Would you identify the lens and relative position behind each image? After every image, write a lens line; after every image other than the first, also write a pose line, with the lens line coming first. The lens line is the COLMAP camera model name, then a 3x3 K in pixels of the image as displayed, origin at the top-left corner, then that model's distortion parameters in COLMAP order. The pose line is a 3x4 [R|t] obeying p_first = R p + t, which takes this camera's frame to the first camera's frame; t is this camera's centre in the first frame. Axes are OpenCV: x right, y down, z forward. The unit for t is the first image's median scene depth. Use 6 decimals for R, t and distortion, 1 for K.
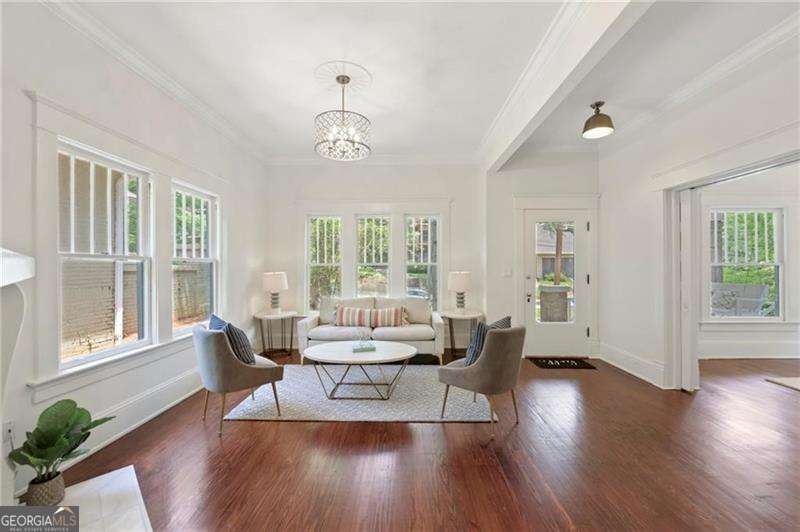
lens RADIAL K [[322.6, 0, 400.8], [0, 322.6, 264.6], [0, 0, 1]] dist [0.012874, 0.000123]
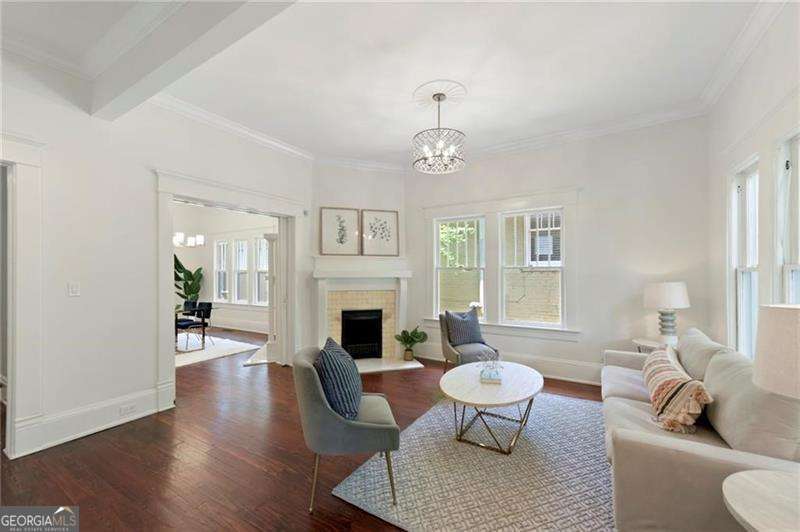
lens RADIAL K [[322.6, 0, 399.1], [0, 322.6, 272.9], [0, 0, 1]] dist [0.012874, 0.000123]
pose [[-0.514169, 0.003259, -0.857683, 0.515272], [0.007285, 0.999973, -0.000568, 0.001997], [0.857658, -0.006540, -0.514179, 0.924656]]
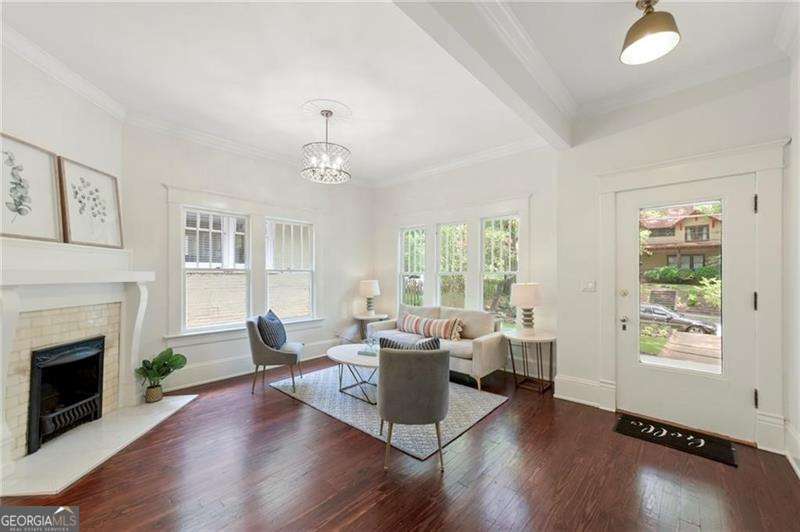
lens RADIAL K [[322.6, 0, 405.4], [0, 322.6, 273.2], [0, 0, 1]] dist [0.012874, 0.000123]
pose [[0.757947, -0.000380, -0.652316, 0.505236], [0.000930, 0.999999, 0.000498, -0.001993], [0.652315, -0.000984, 0.757947, 0.205581]]
